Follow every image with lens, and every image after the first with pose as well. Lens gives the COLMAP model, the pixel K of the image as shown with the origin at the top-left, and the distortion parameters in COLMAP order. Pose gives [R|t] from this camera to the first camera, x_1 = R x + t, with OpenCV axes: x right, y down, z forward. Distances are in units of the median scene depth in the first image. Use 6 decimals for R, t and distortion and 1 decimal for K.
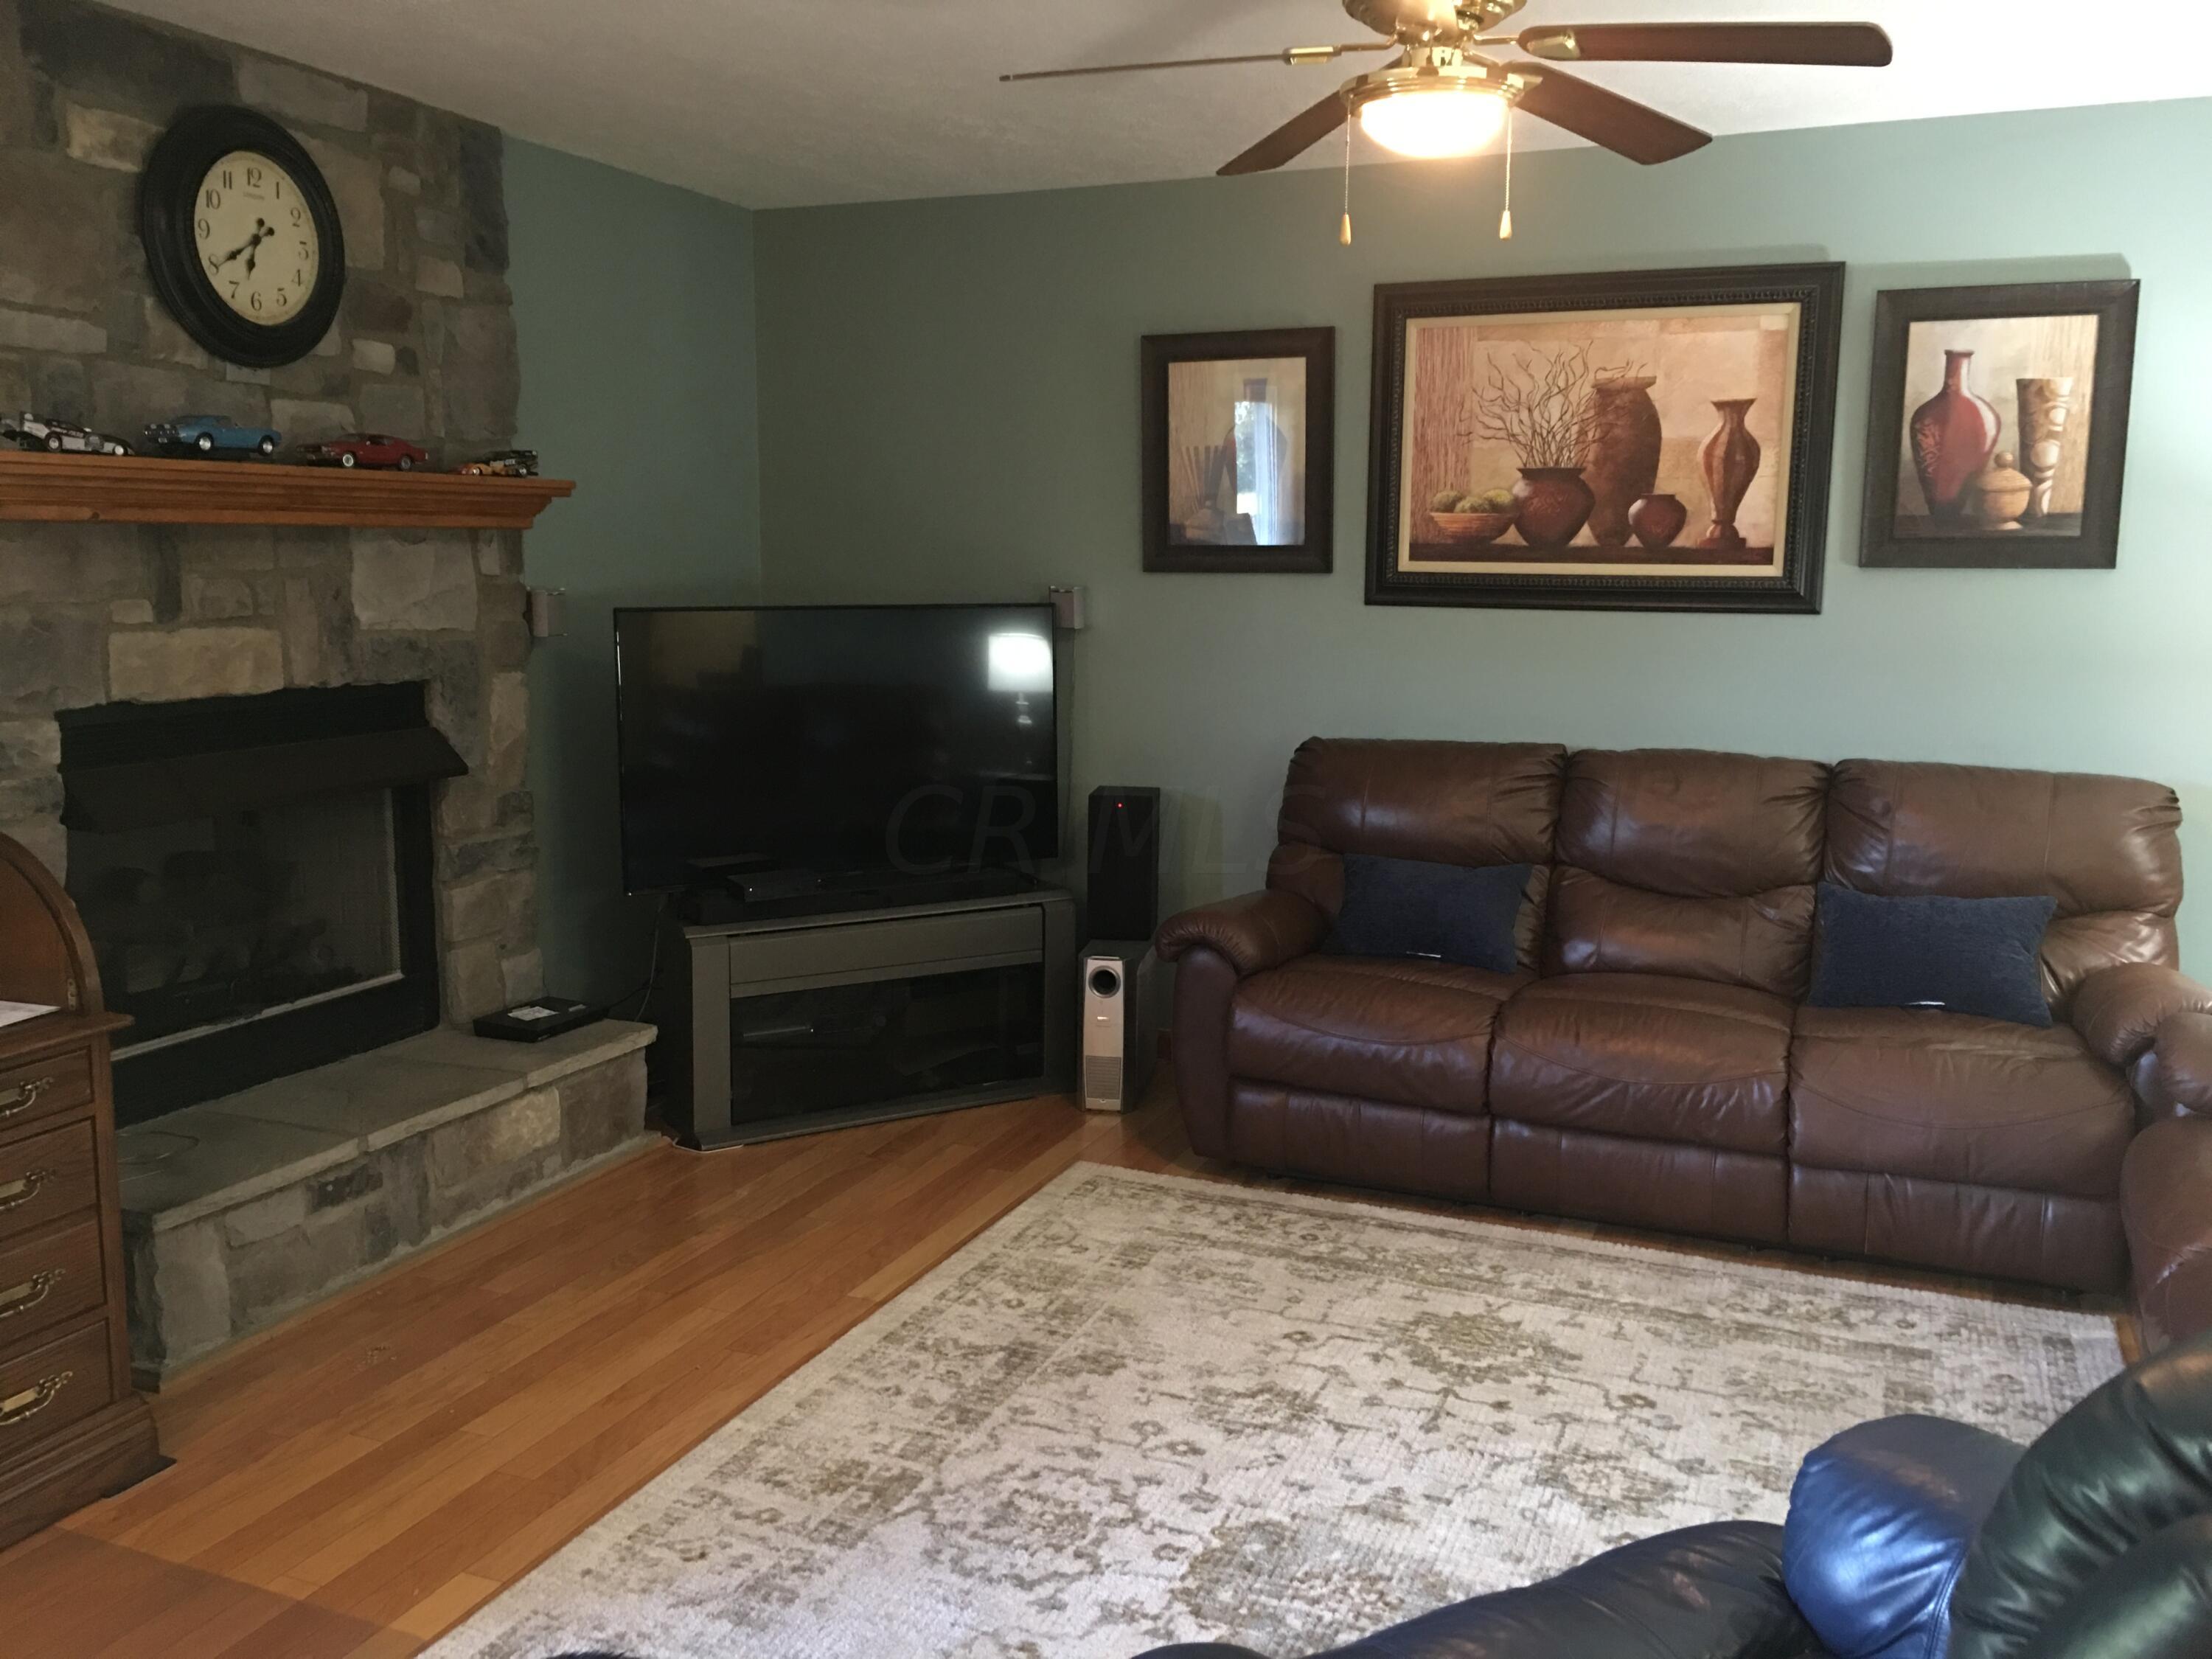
lens RADIAL K [[1874.0, 0, 1099.6], [0, 1874.0, 795.5], [0, 0, 1]] dist [0.072840, -0.087876]
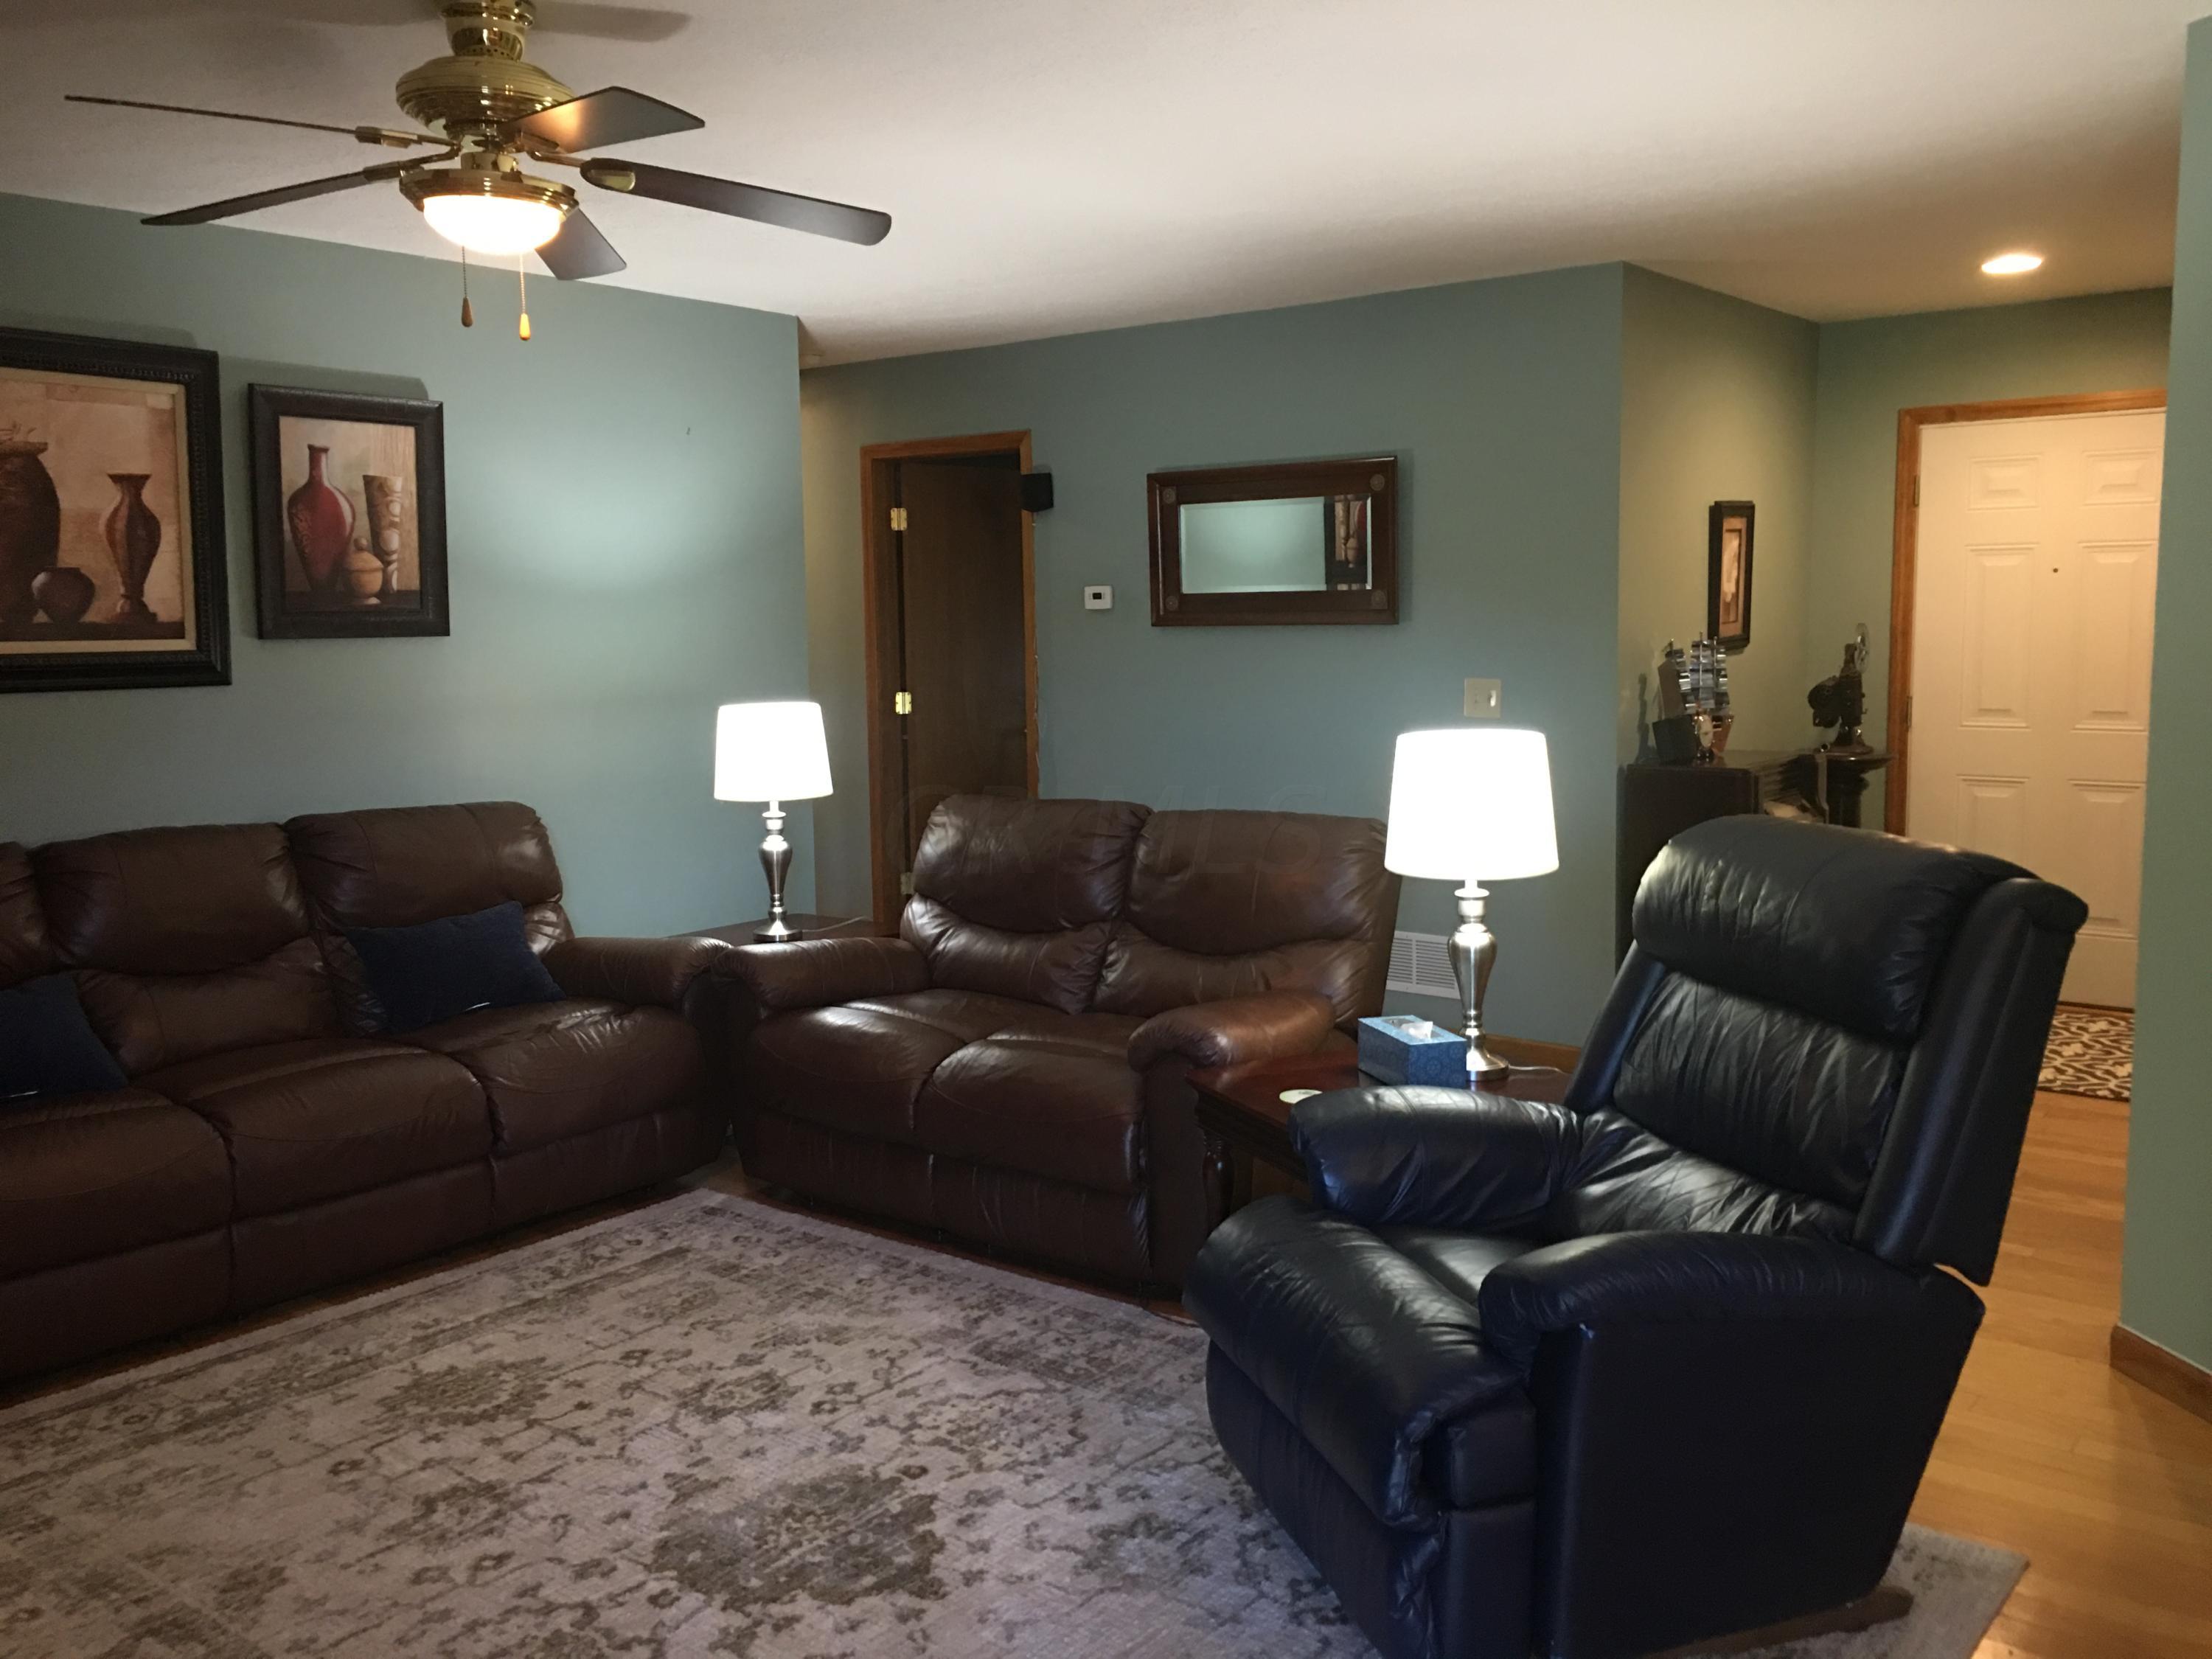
lens RADIAL K [[1874.0, 0, 1099.6], [0, 1874.0, 795.5], [0, 0, 1]] dist [0.072840, -0.087876]
pose [[0.262130, -0.105004, 0.959303, -0.623460], [0.138392, 0.987878, 0.070316, -0.052814], [-0.955058, 0.114328, 0.273484, 0.324792]]
